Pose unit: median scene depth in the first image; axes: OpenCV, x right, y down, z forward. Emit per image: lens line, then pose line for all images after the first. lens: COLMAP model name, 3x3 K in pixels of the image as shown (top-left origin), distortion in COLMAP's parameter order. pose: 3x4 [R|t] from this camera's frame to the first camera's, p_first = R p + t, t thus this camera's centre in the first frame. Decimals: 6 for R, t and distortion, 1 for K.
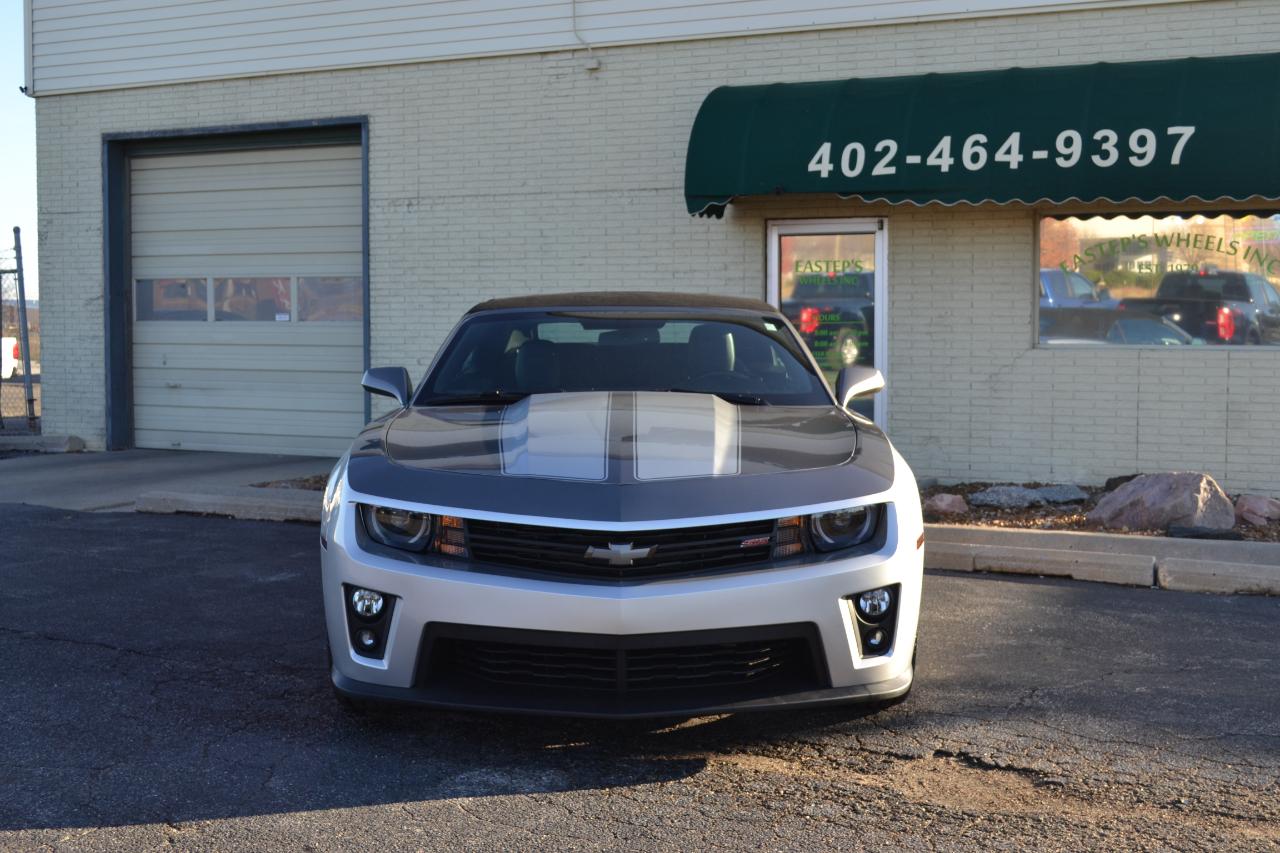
lens RADIAL K [[1600.7, 0, 637.5], [0, 1600.7, 433.7], [0, 0, 1]] dist [-0.035648, -0.020018]
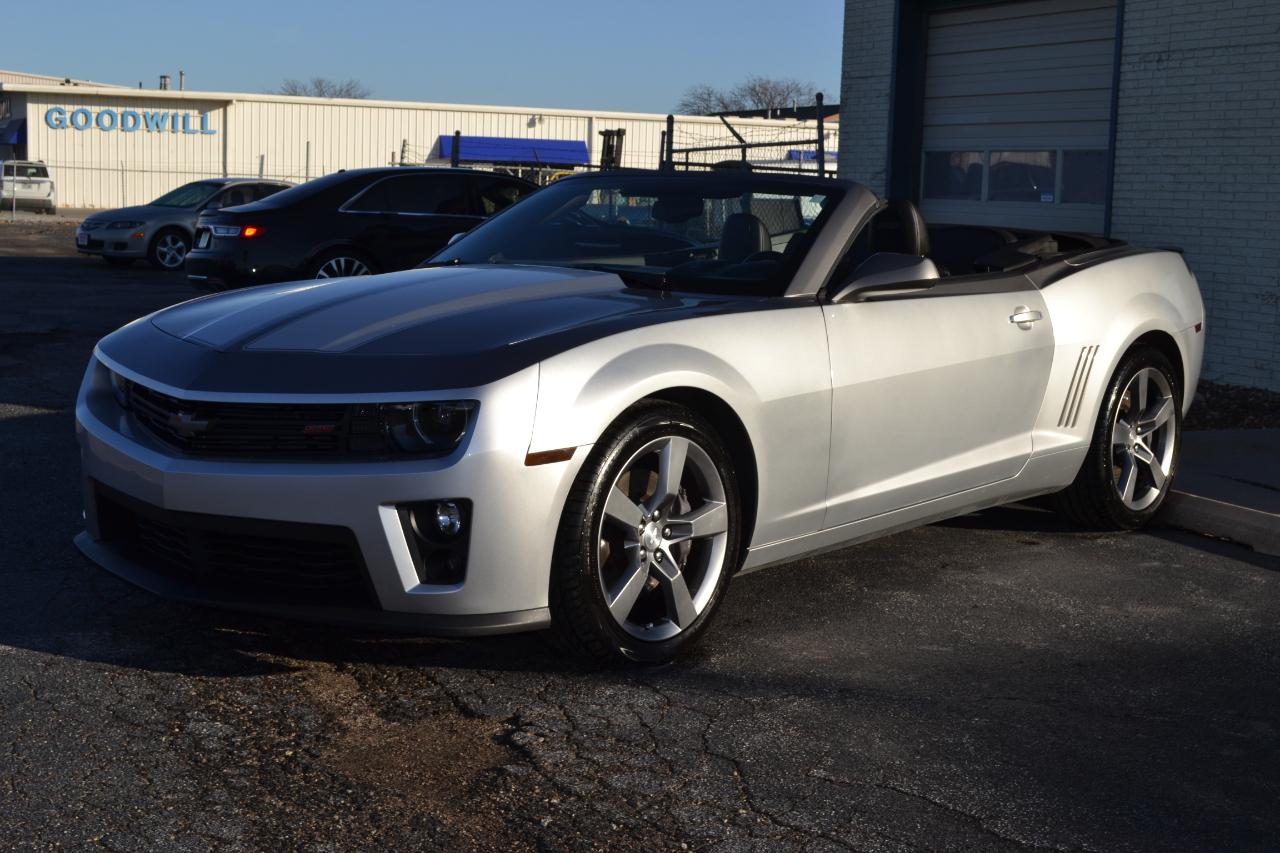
lens RADIAL K [[1886.4, 0, 640.0], [0, 1886.4, 426.5], [0, 0, 1]] dist [-0.025879, 0.062404]
pose [[0.767702, 0.099428, -0.633046, 0.333930], [-0.071932, 0.995017, 0.069048, -0.007544], [0.636757, -0.007472, 0.771028, 0.120878]]
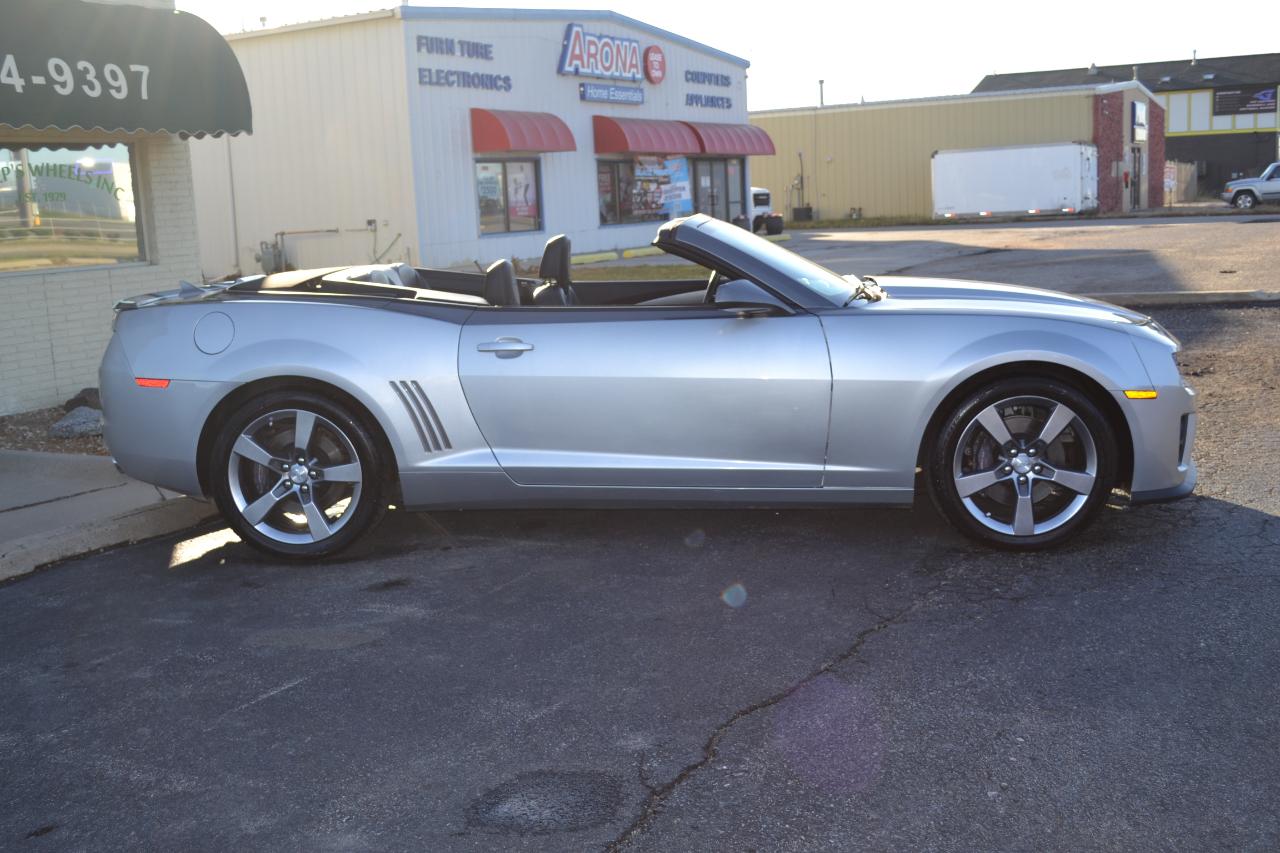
lens RADIAL K [[1335.3, 0, 640.0], [0, 1335.3, 426.5], [0, 0, 1]] dist [-0.078869, 0.017151]
pose [[0.072382, -0.171375, 0.982543, -0.511790], [0.113103, 0.980183, 0.162631, -0.050064], [-0.990943, 0.099357, 0.090330, 0.534910]]
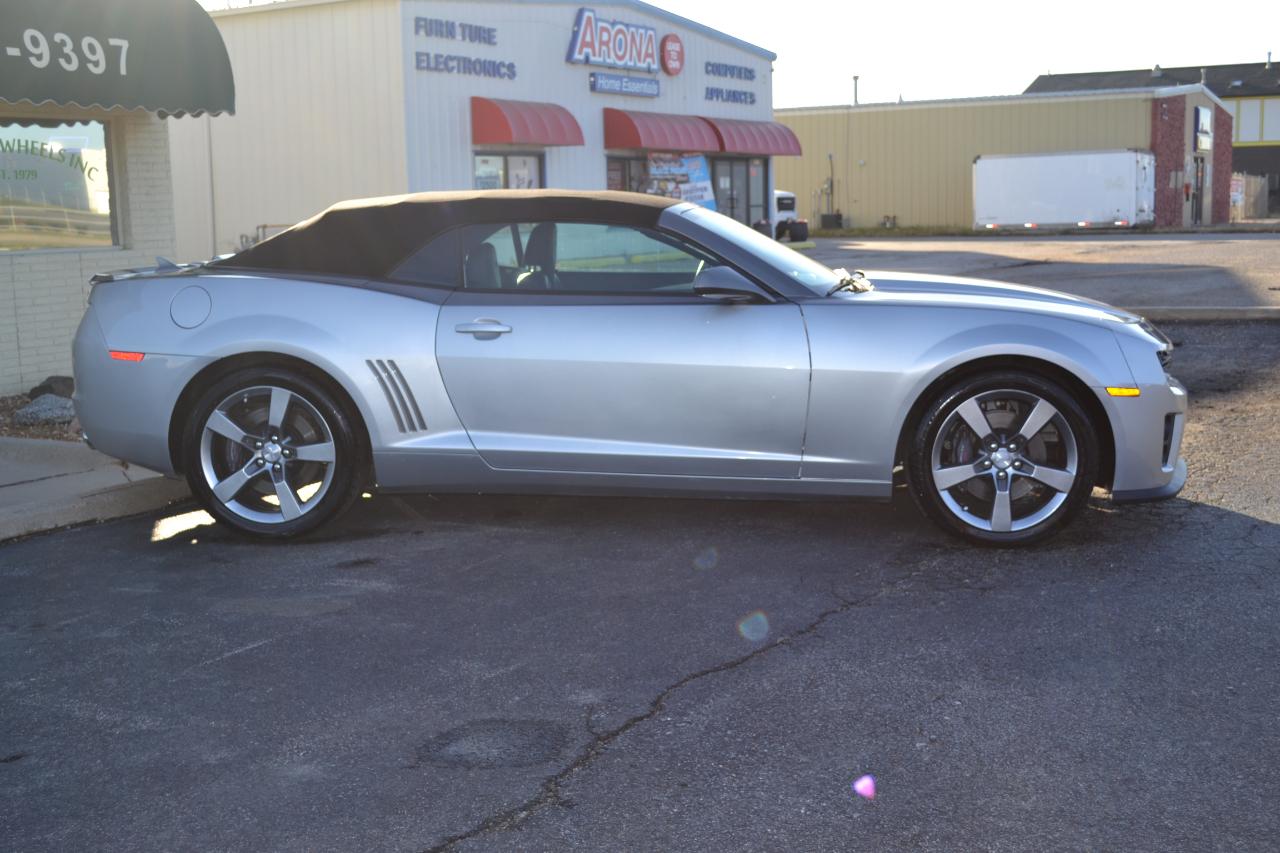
lens RADIAL K [[1475.5, 0, 640.0], [0, 1475.5, 426.5], [0, 0, 1]] dist [-0.061056, -0.004799]
pose [[0.085848, -0.150788, 0.984831, -0.553970], [0.089167, 0.985677, 0.143145, -0.042185], [-0.992310, 0.075526, 0.098064, 0.520179]]
